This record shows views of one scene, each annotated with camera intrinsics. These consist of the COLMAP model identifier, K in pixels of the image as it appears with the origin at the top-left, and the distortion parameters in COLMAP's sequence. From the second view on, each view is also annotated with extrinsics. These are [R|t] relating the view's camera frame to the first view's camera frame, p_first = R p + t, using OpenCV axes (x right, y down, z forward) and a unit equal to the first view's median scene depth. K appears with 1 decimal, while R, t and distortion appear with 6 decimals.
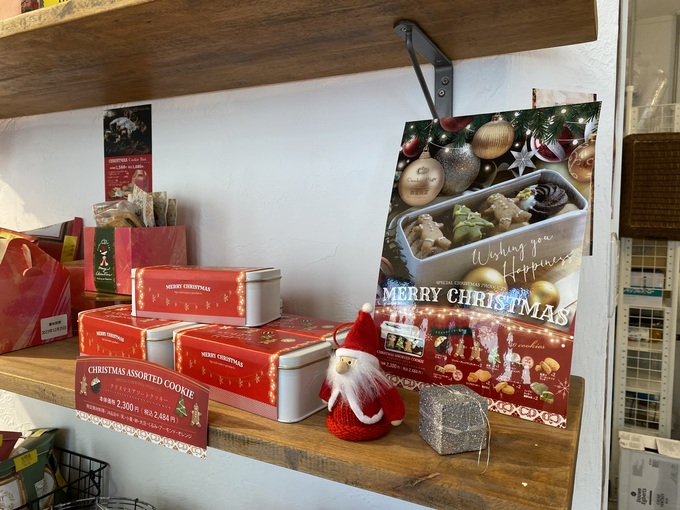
lens RADIAL K [[518.2, 0, 341.2], [0, 518.2, 254.6], [0, 0, 1]] dist [0.008078, -0.023003]
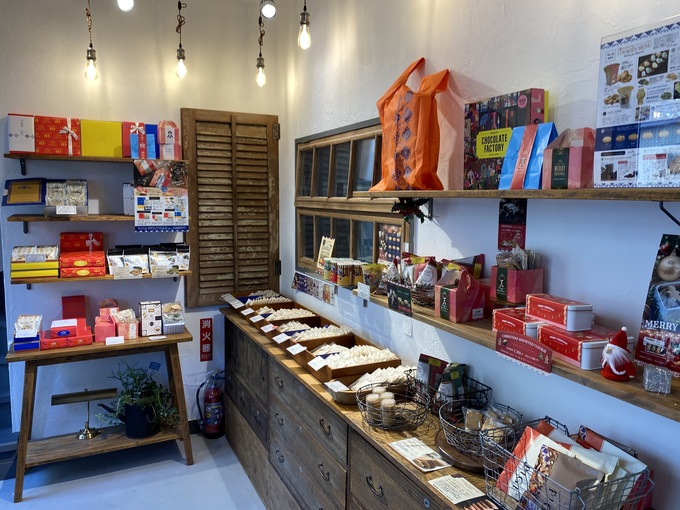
lens RADIAL K [[518.2, 0, 350.0], [0, 518.2, 240.7], [0, 0, 1]] dist [0.008078, -0.023003]
pose [[0.812023, 0.051076, -0.581386, 0.339753], [-0.045343, 0.998673, 0.024405, -0.258029], [0.581861, 0.006544, 0.813262, -1.436373]]
